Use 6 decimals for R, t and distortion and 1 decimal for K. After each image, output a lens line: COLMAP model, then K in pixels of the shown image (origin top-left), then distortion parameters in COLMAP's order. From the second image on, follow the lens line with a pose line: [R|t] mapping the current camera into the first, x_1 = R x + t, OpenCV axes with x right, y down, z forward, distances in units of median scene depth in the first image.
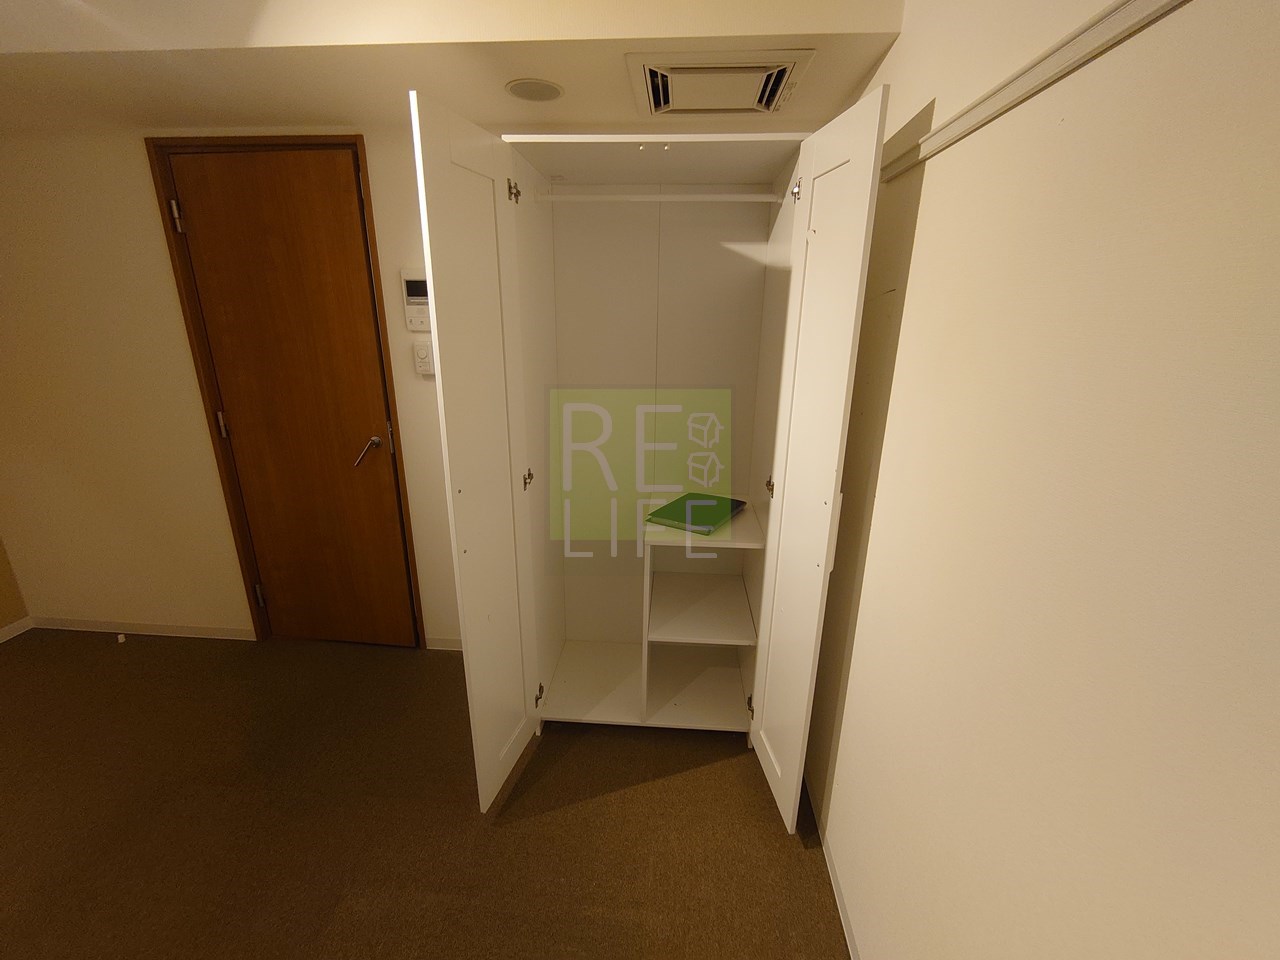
lens RADIAL K [[550.1, 0, 644.1], [0, 550.1, 479.9], [0, 0, 1]] dist [0.001179, -0.001318]
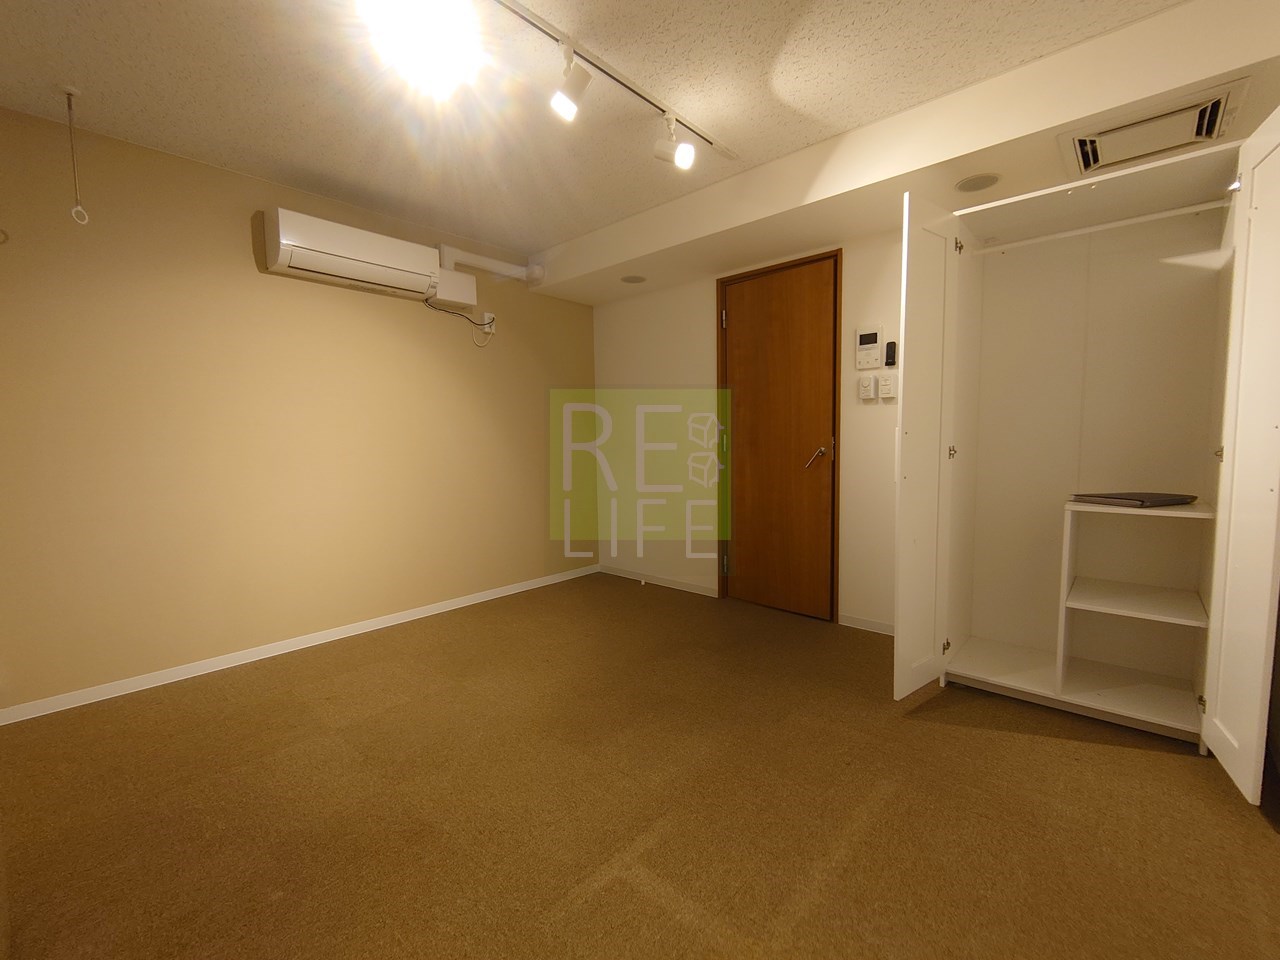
lens RADIAL K [[550.1, 0, 641.7], [0, 550.1, 478.0], [0, 0, 1]] dist [0.001179, -0.001318]
pose [[0.786383, 0.021931, -0.617350, 0.015234], [-0.160926, 0.972136, -0.170453, 0.395181], [0.596410, 0.233389, 0.768001, -0.414615]]
